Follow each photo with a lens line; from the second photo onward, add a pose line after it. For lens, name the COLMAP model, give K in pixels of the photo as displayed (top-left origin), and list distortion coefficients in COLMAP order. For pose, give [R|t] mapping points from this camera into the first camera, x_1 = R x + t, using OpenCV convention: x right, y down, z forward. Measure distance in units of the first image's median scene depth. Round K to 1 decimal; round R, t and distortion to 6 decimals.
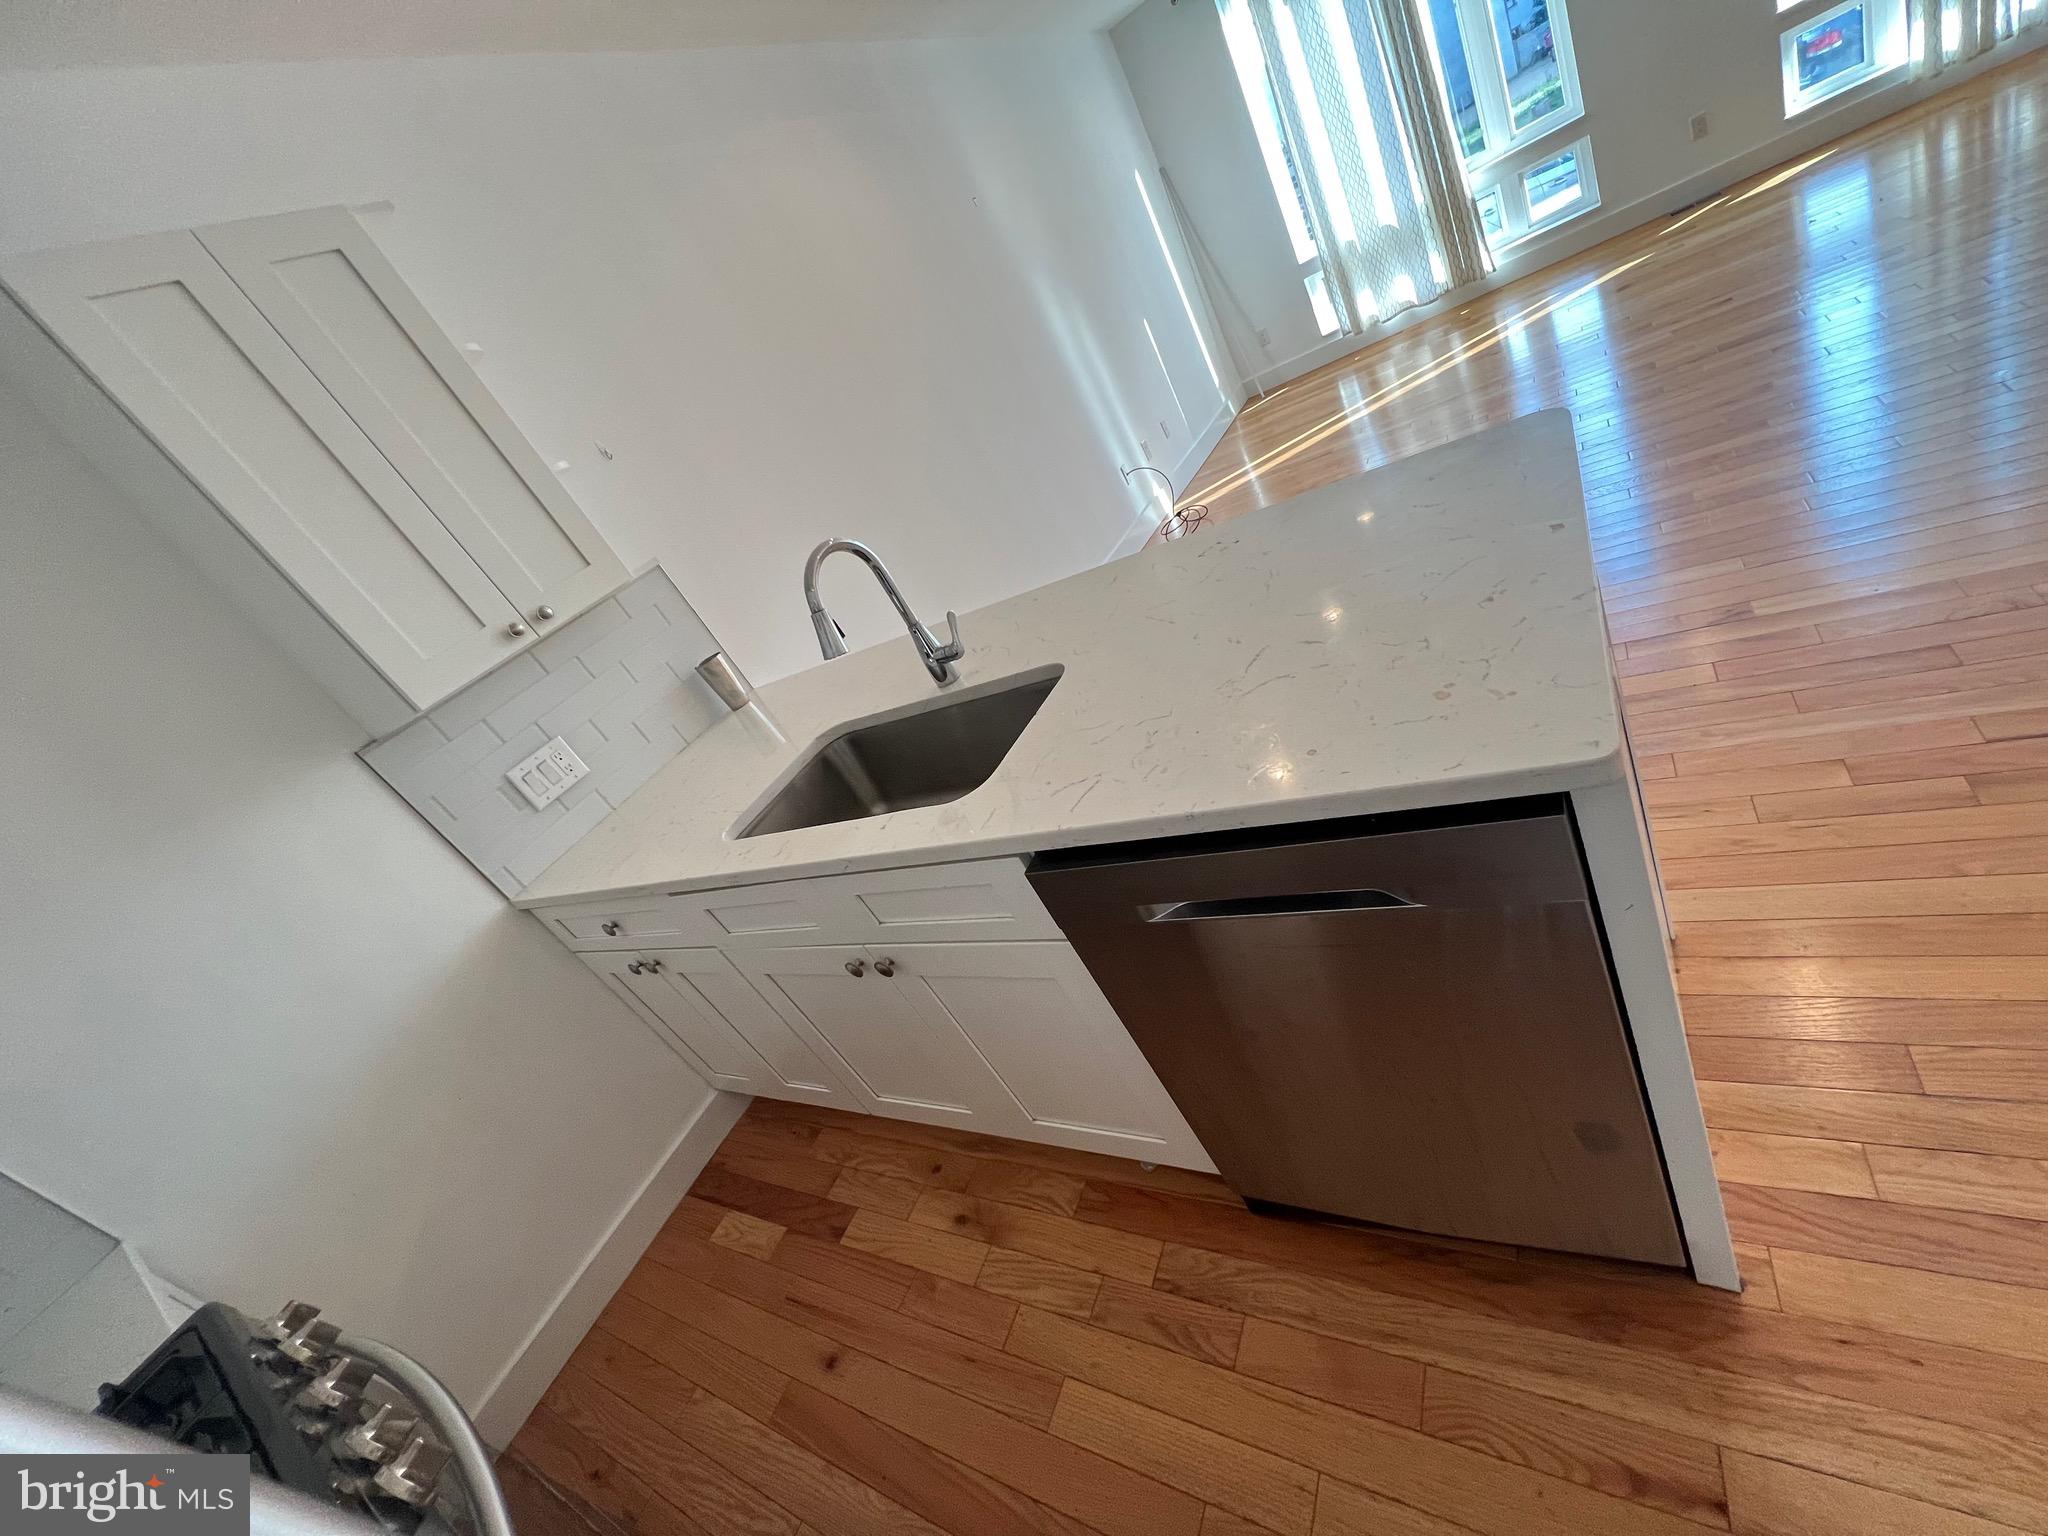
lens RADIAL K [[819.8, 0, 1015.7], [0, 819.8, 765.3], [0, 0, 1]] dist [-0.000374, 0.000329]
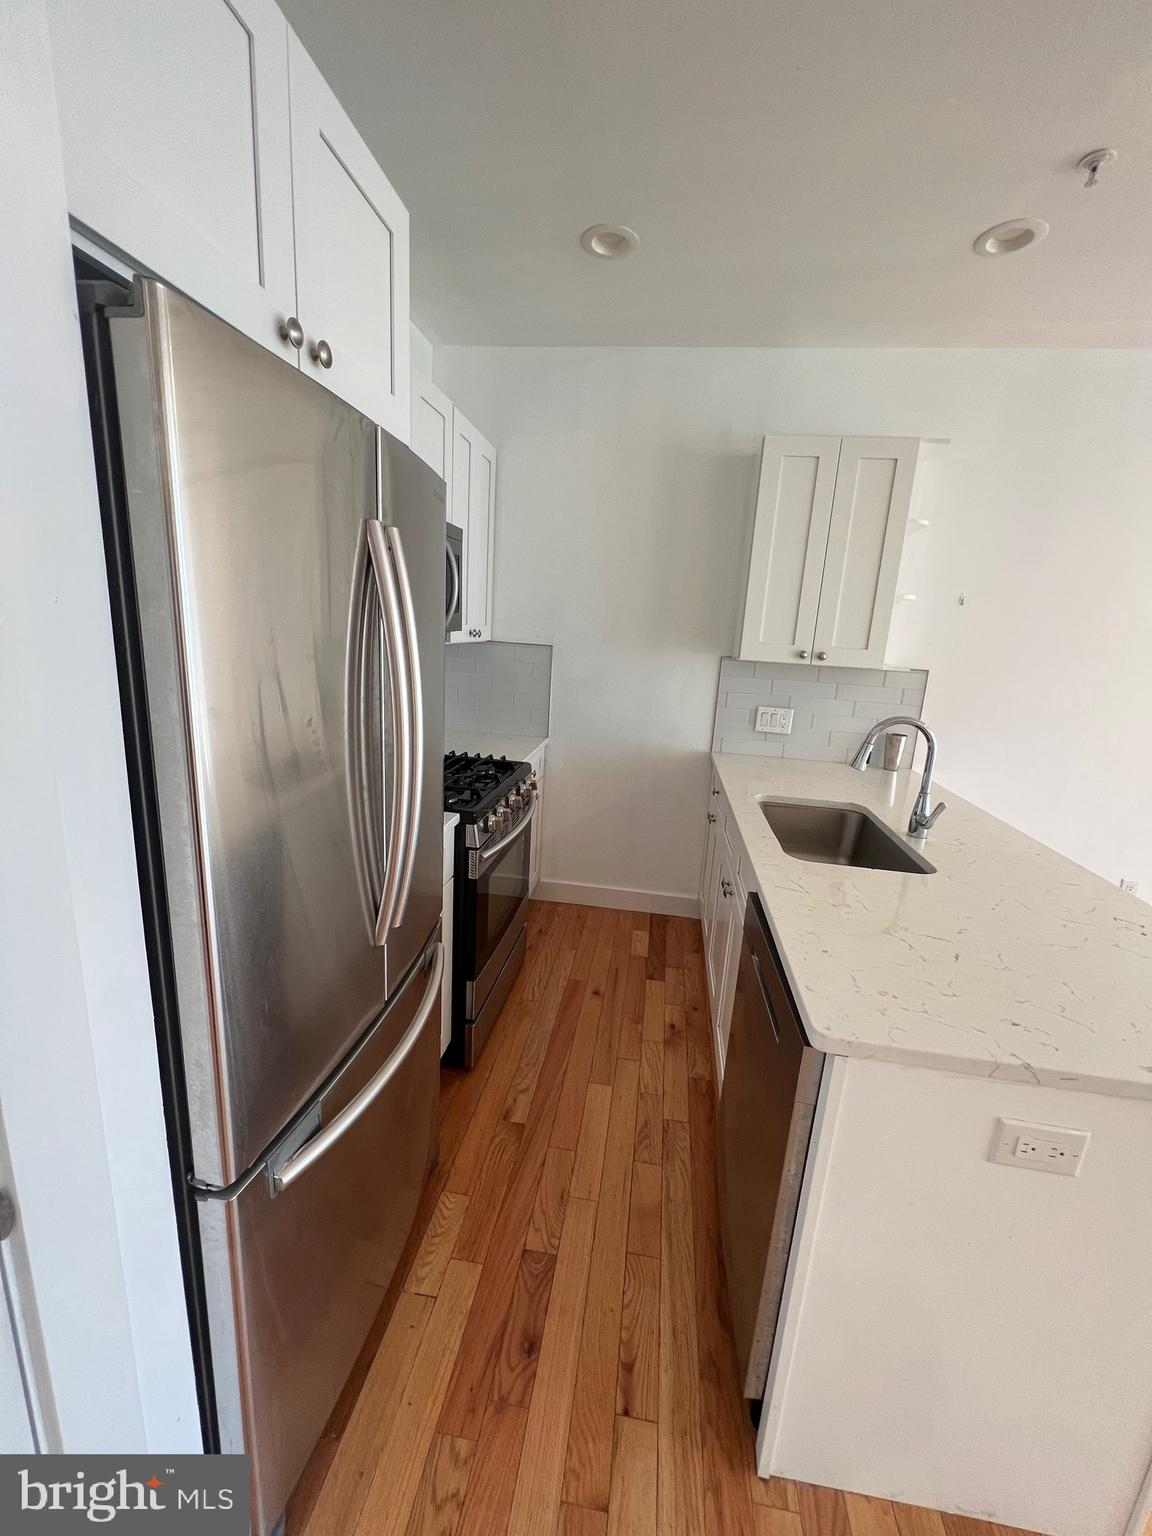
lens RADIAL K [[614.9, 0, 572.8], [0, 614.9, 768.2], [0, 0, 1]] dist [-0.000374, 0.000329]
pose [[0.257723, 0.669202, -0.696956, 0.491902], [-0.629339, 0.663592, 0.404448, -0.264536], [0.733152, 0.334386, 0.592178, -0.178276]]
